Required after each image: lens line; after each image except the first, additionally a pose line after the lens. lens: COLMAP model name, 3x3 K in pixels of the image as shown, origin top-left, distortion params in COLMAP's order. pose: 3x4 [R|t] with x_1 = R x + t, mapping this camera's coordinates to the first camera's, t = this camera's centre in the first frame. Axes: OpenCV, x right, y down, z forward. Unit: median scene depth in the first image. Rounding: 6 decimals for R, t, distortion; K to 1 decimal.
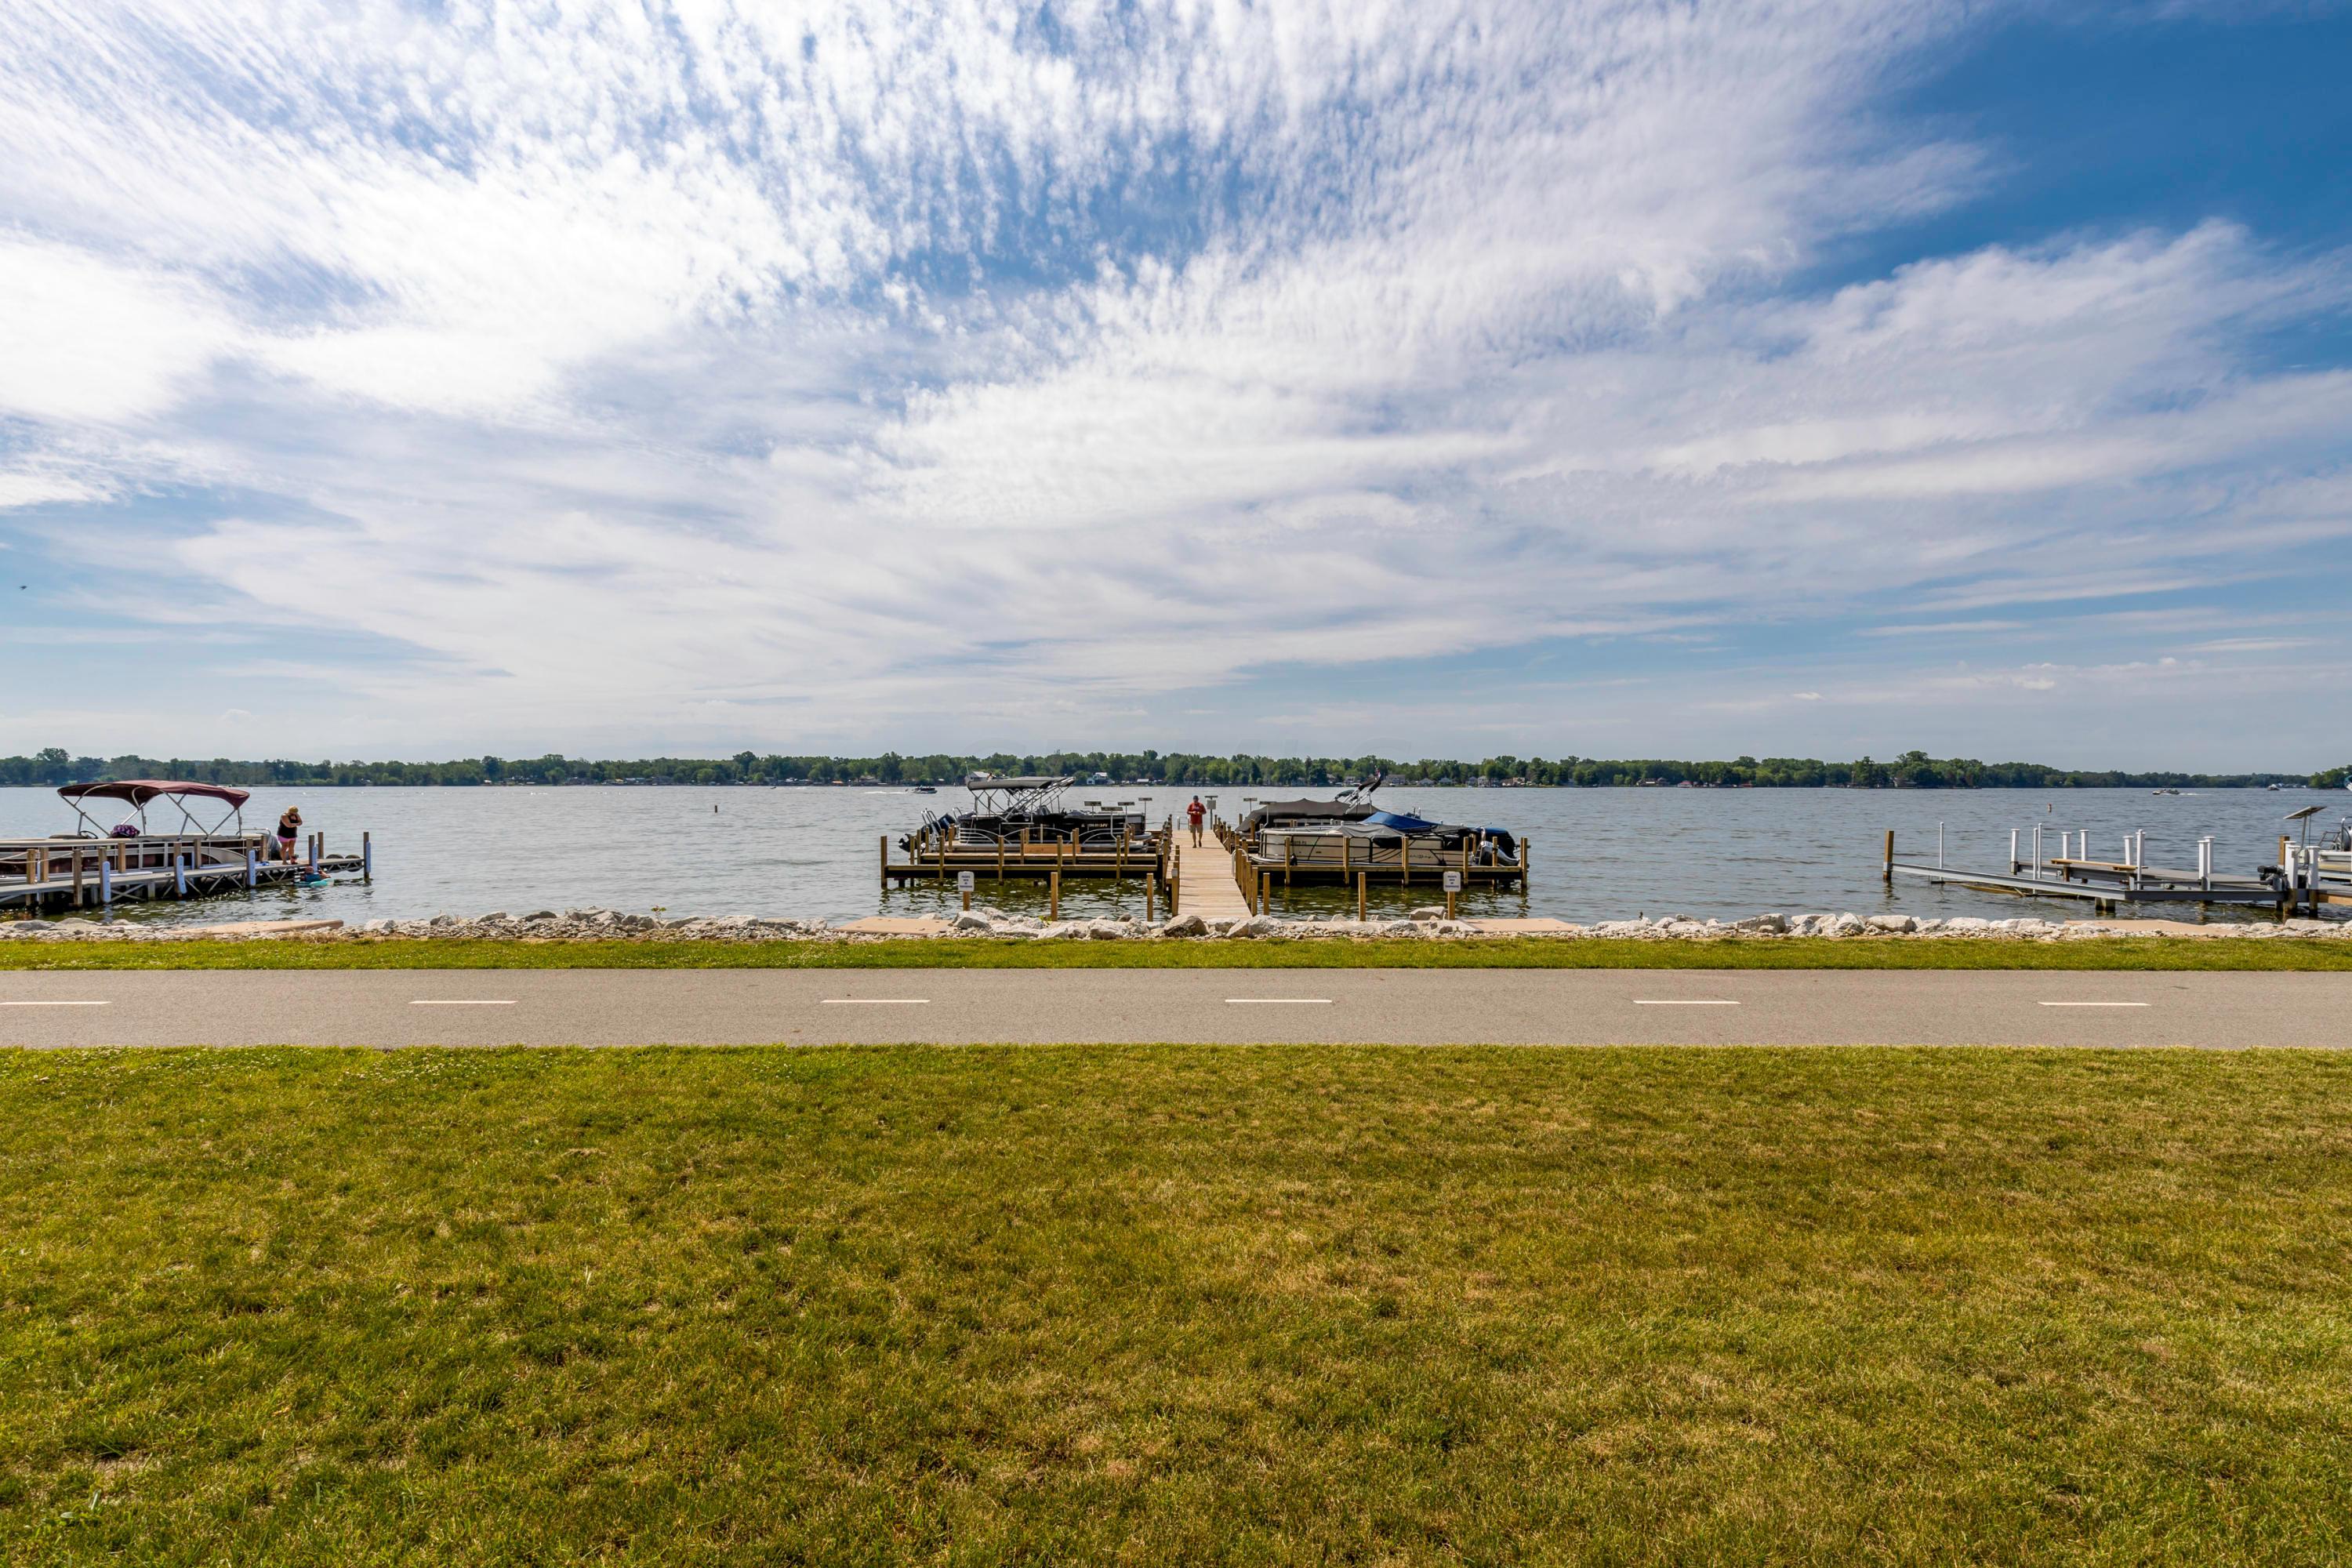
lens RADIAL K [[1049.4, 0, 1164.0], [0, 1049.4, 817.5], [0, 0, 1]] dist [0.004481, 0.000264]
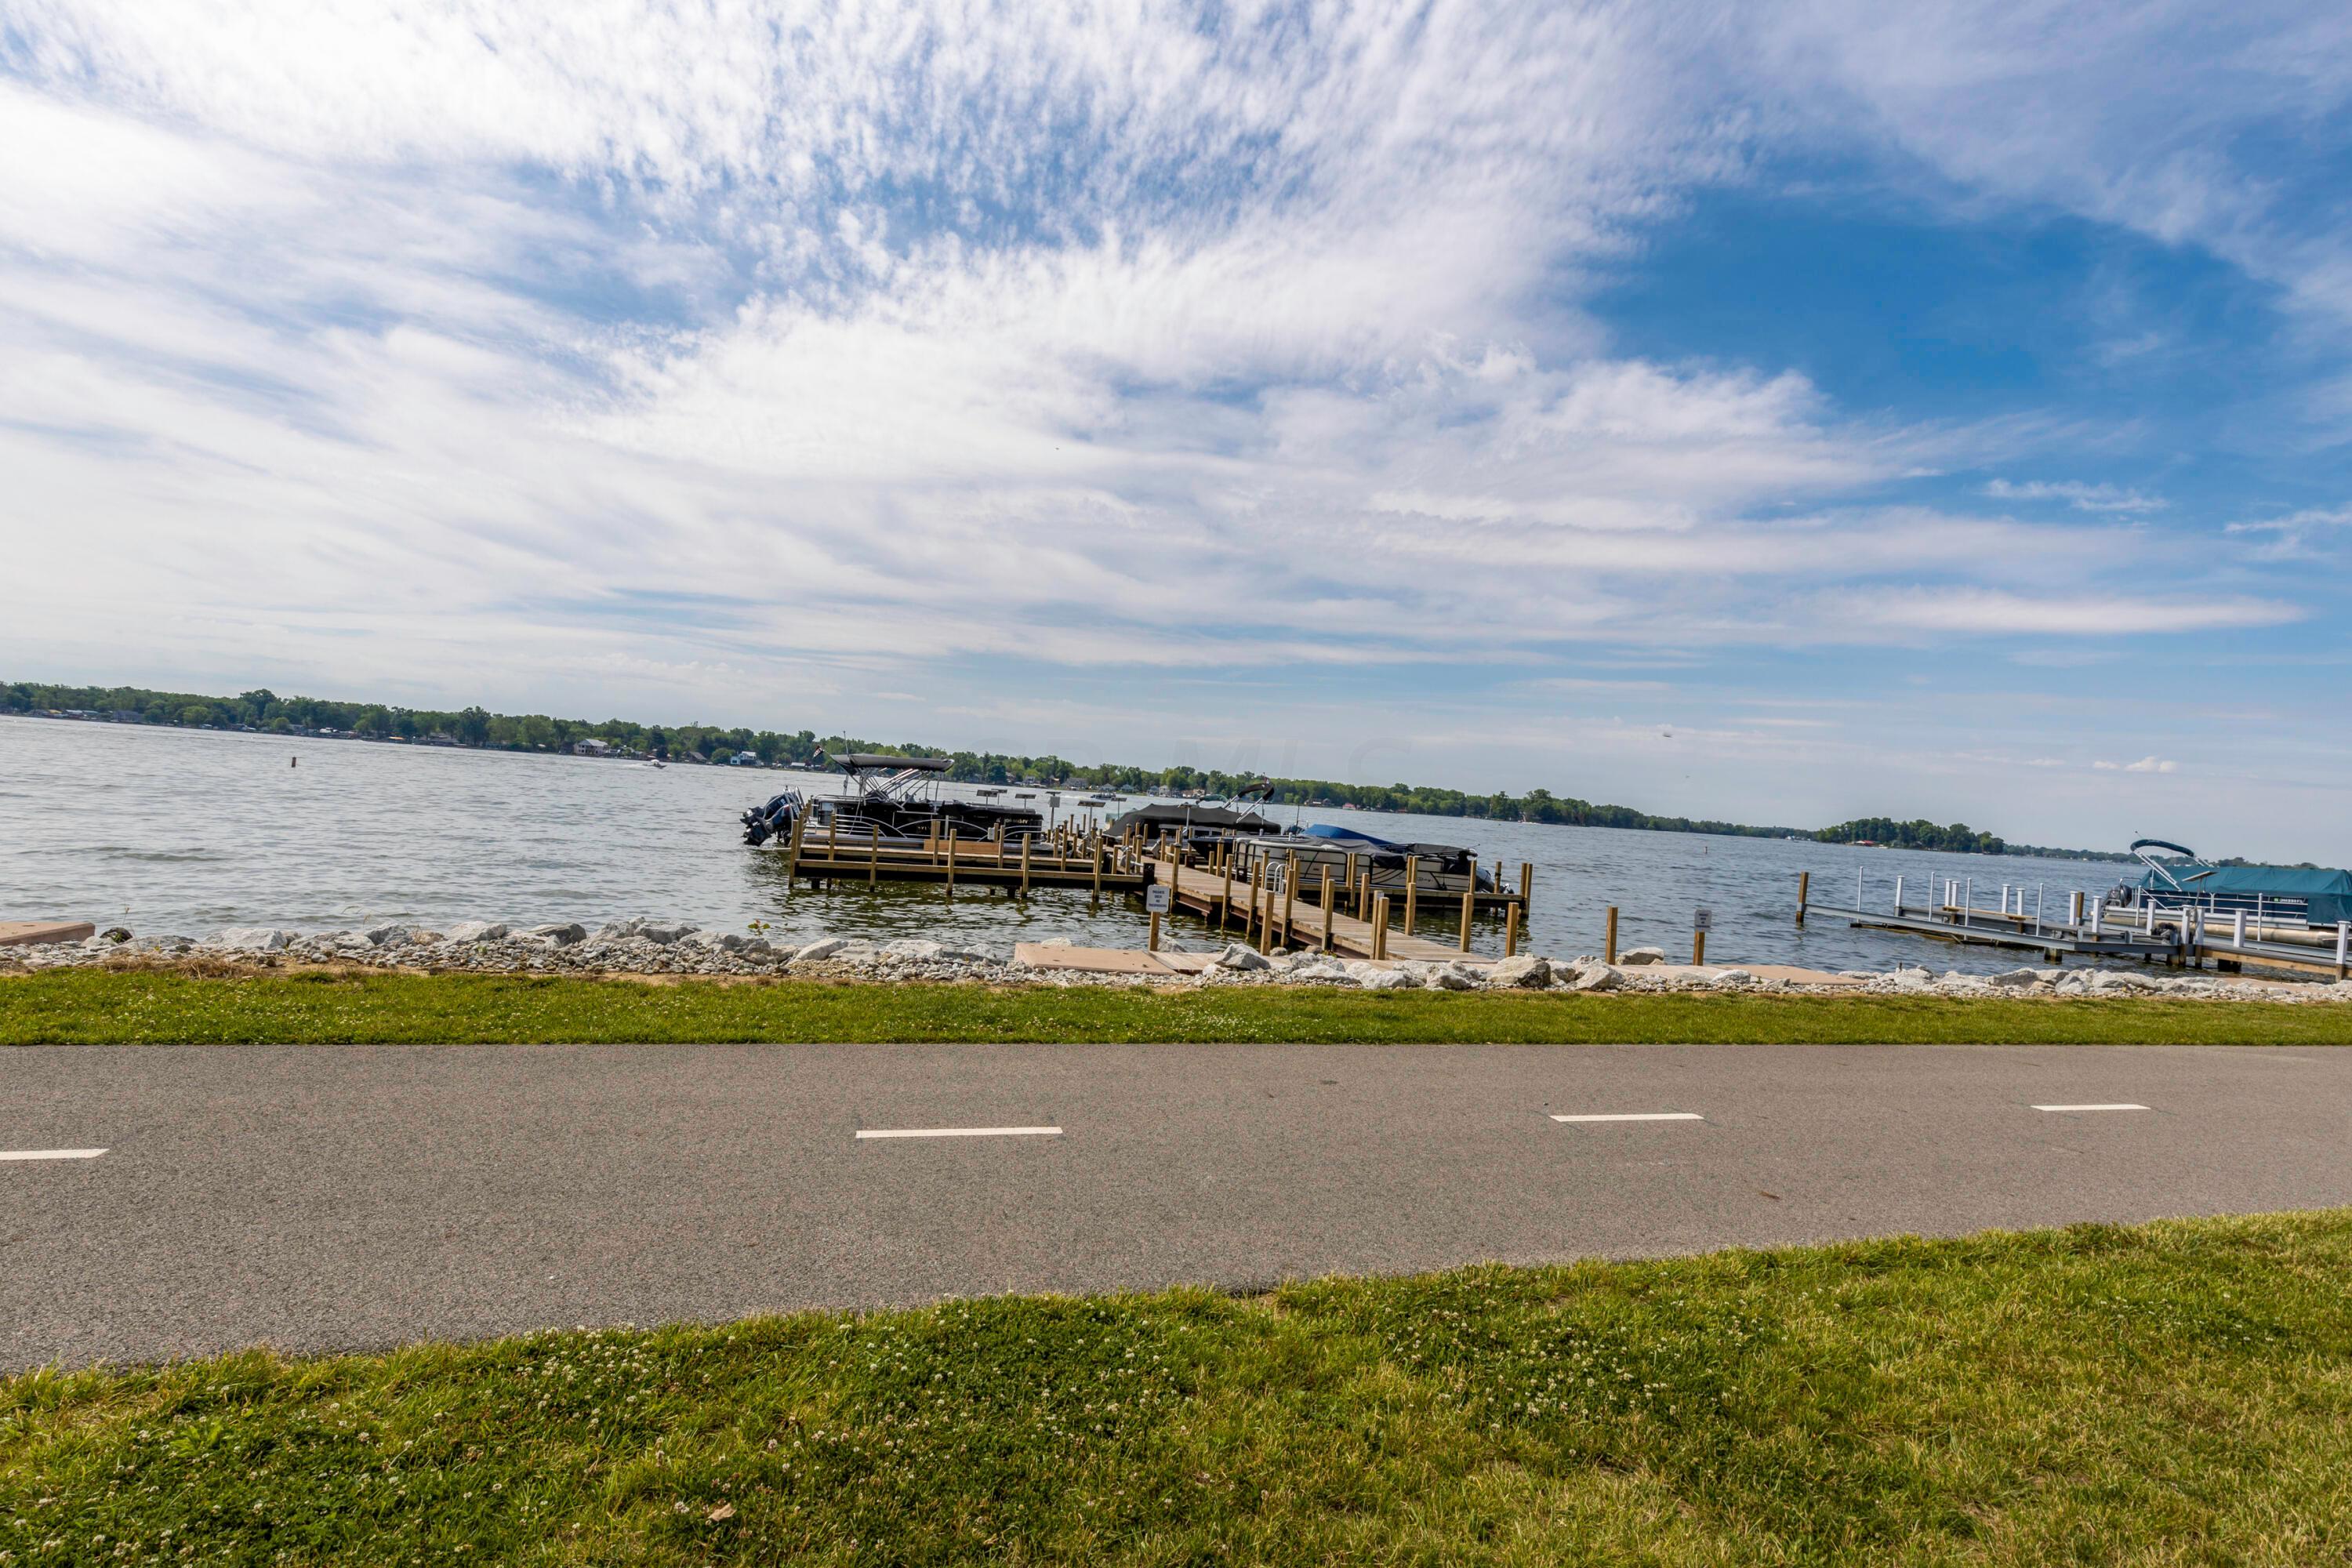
lens RADIAL K [[1114.5, 0, 1163.9], [0, 1114.5, 787.2], [0, 0, 1]] dist [0.002631, -0.002612]
pose [[0.950278, 0.067016, 0.304106, -0.079232], [-0.058923, 0.997623, -0.035721, -0.000393], [-0.305777, 0.016026, 0.951968, 0.010879]]
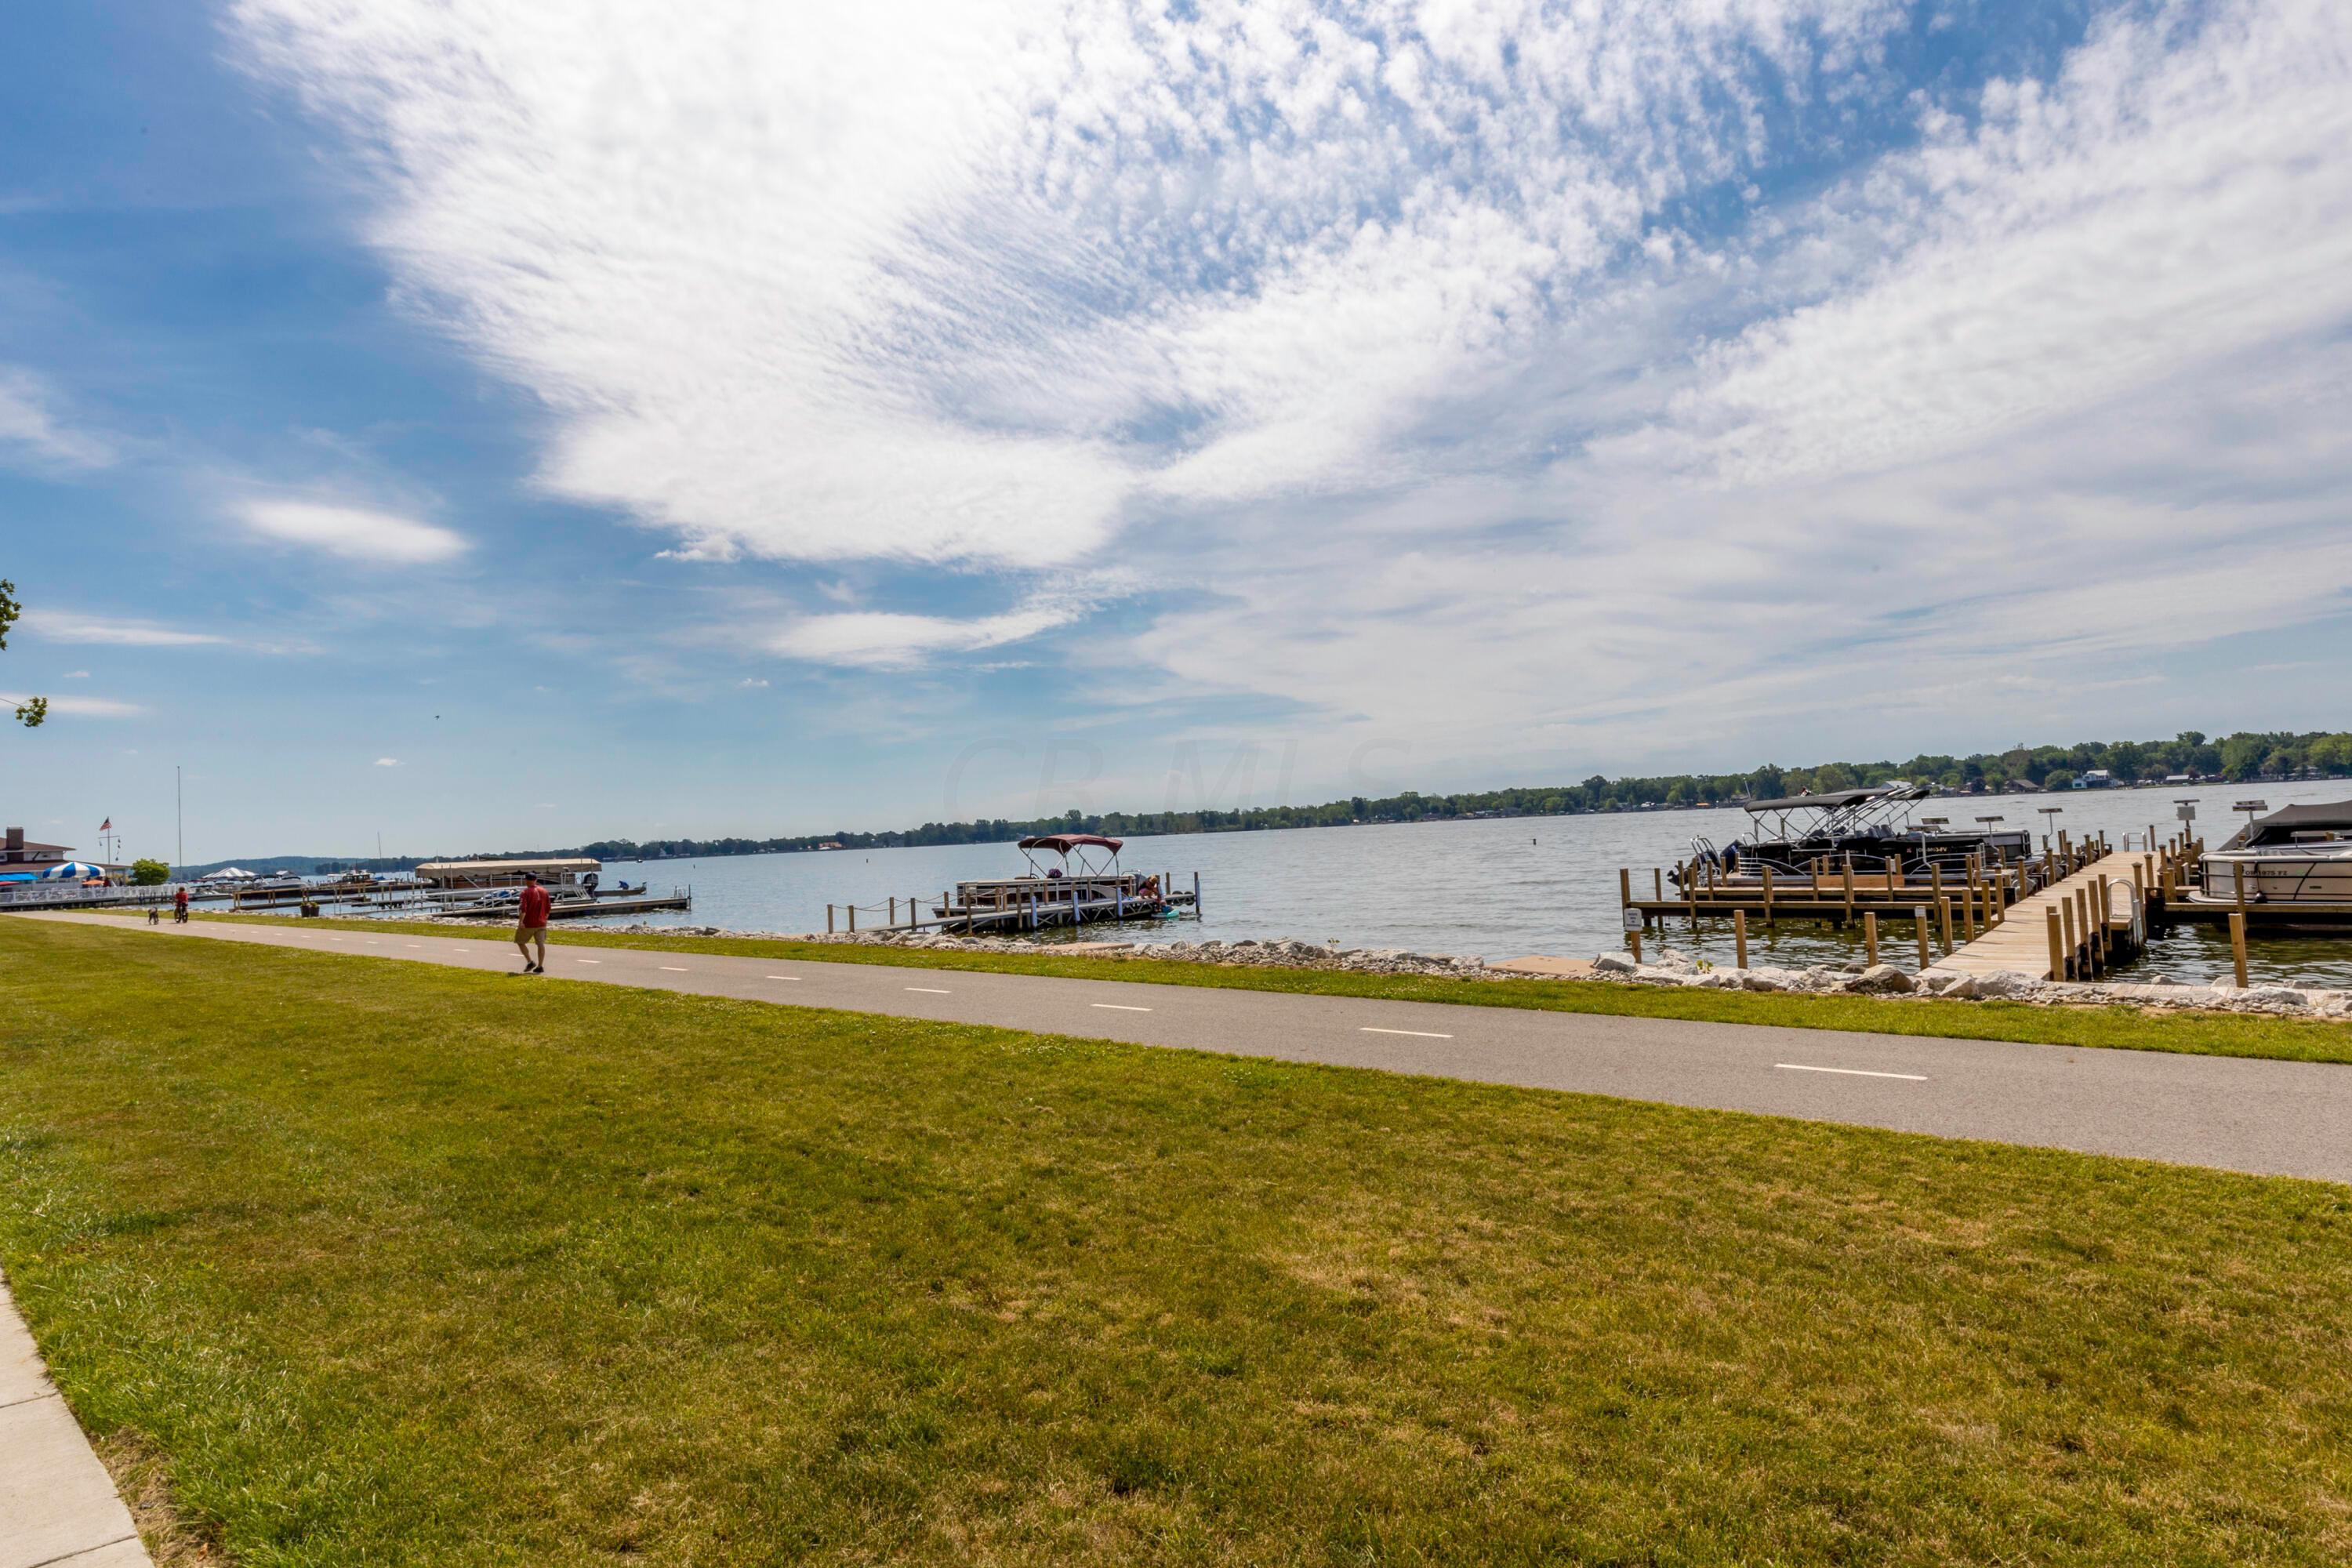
lens RADIAL K [[1172.6, 0, 1155.0], [0, 1172.6, 816.0], [0, 0, 1]] dist [0.001472, -0.004785]
pose [[0.736669, -0.046047, -0.674684, 0.022595], [0.027367, 0.998892, -0.038293, 0.000058], [0.675699, 0.009745, 0.737113, -0.000989]]
